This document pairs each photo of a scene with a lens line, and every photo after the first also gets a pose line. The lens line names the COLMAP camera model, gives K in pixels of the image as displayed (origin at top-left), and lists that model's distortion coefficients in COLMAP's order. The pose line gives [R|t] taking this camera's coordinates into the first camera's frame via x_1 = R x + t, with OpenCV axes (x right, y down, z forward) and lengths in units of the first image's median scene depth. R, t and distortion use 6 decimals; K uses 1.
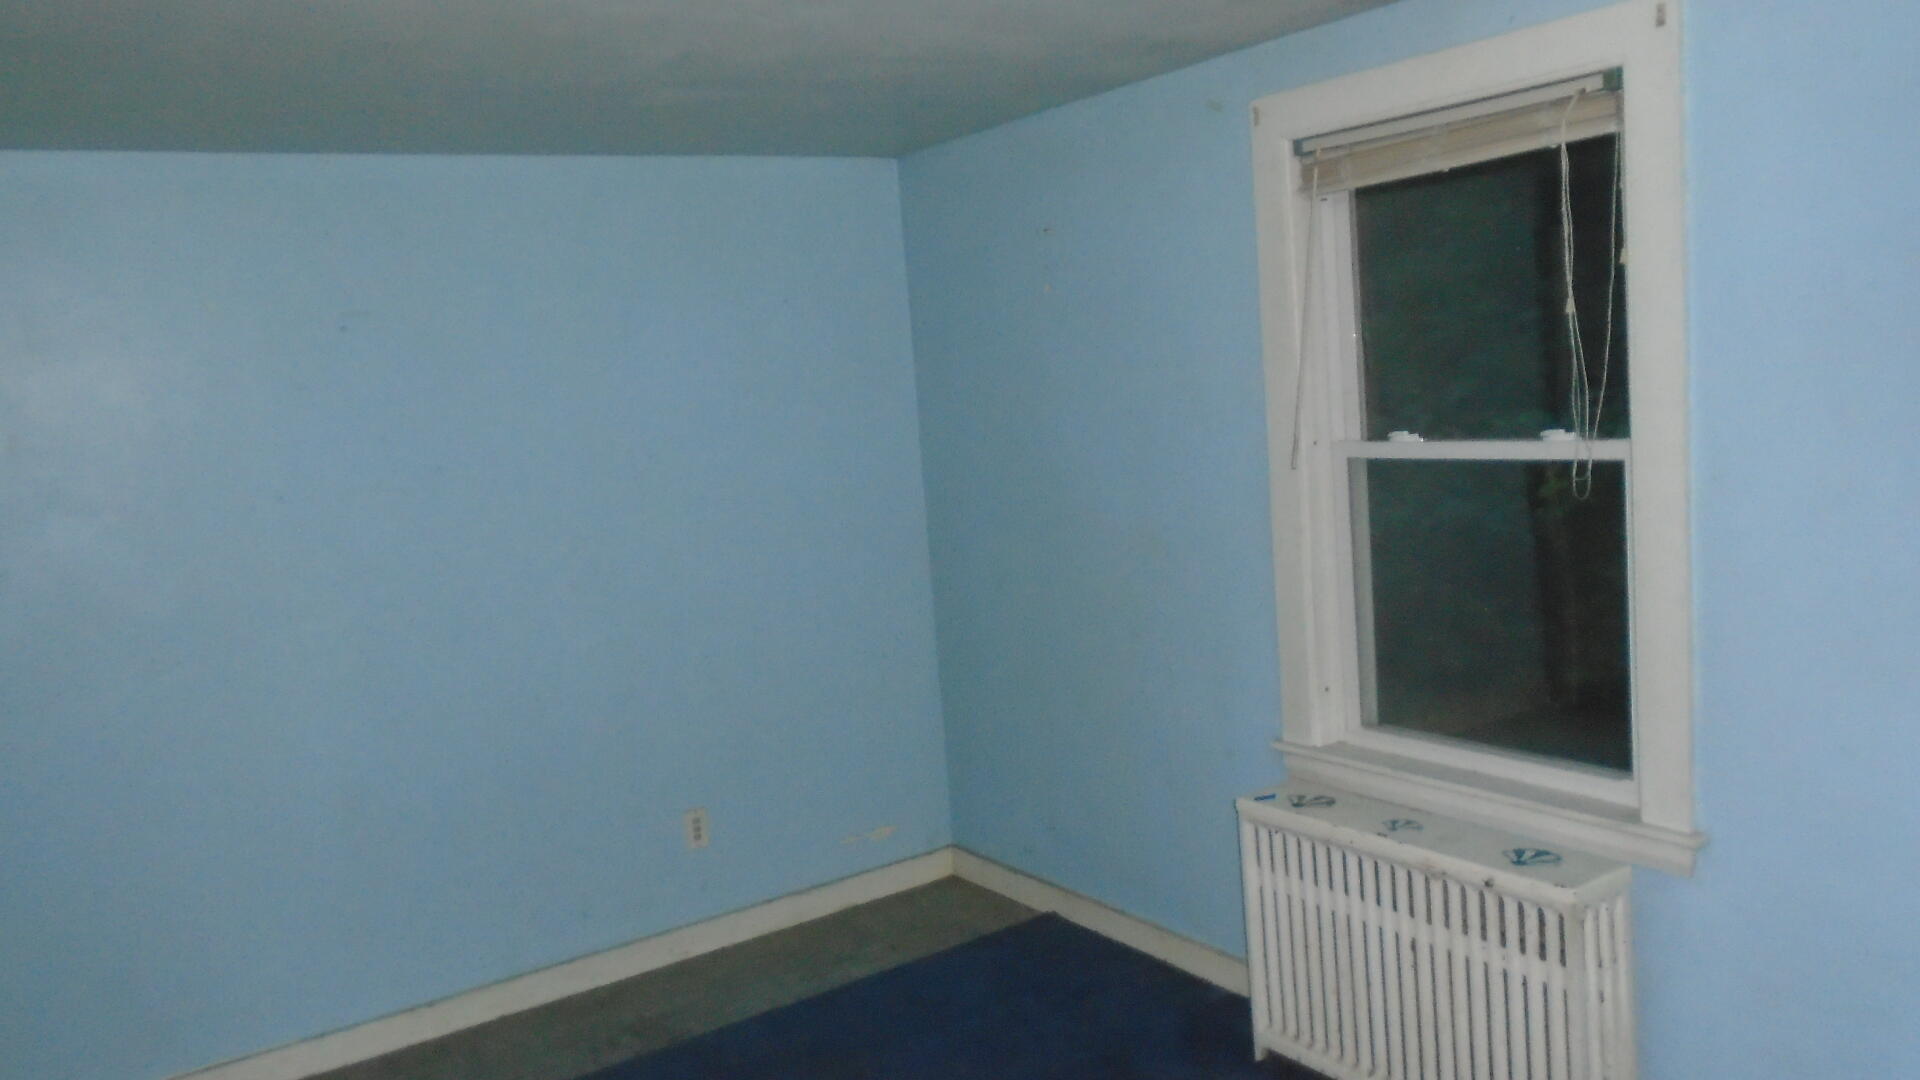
lens RADIAL K [[1471.9, 0, 960.0], [0, 1471.9, 540.0], [0, 0, 1]] dist [-0.007142, -0.000738]
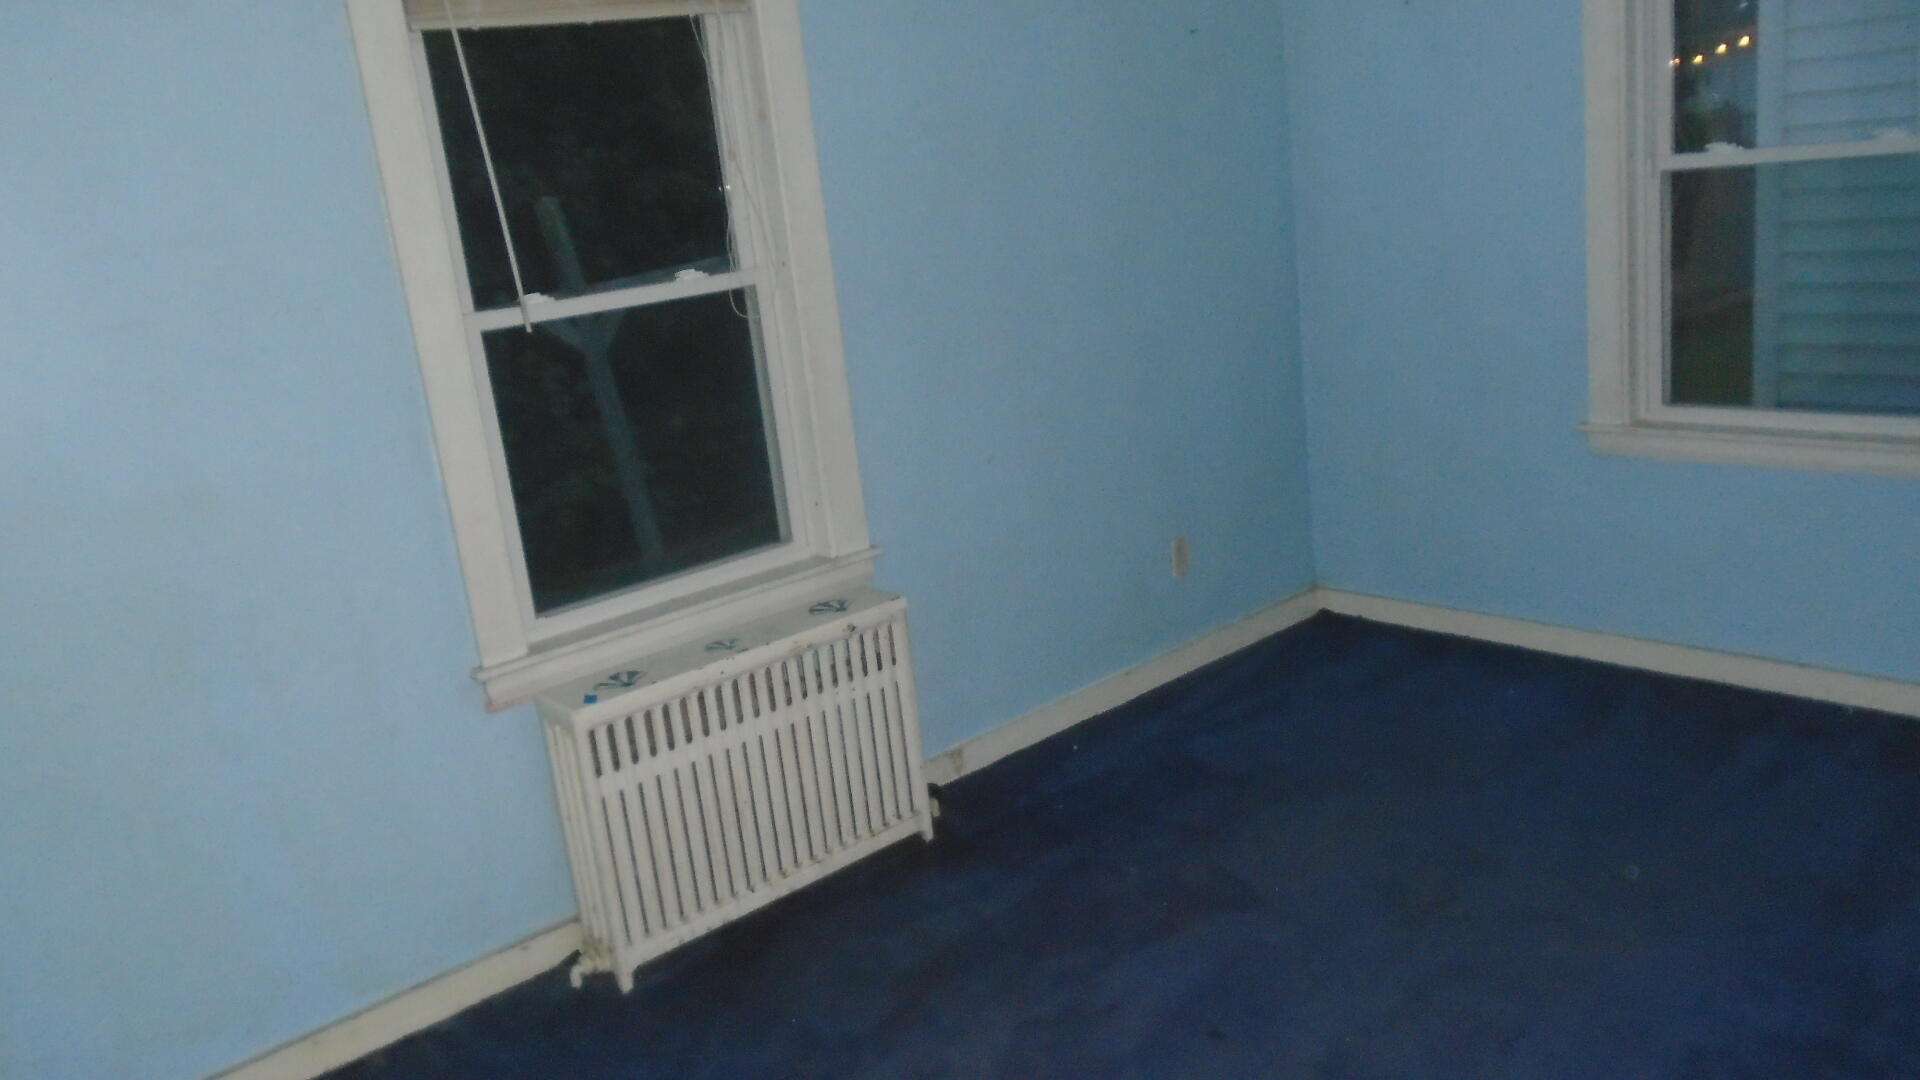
lens RADIAL K [[1471.9, 0, 960.0], [0, 1471.9, 540.0], [0, 0, 1]] dist [-0.007142, -0.000738]
pose [[-0.081746, -0.211651, 0.973921, -0.758400], [0.201655, 0.953467, 0.224132, -0.086913], [-0.976039, 0.214718, -0.035261, 0.866496]]
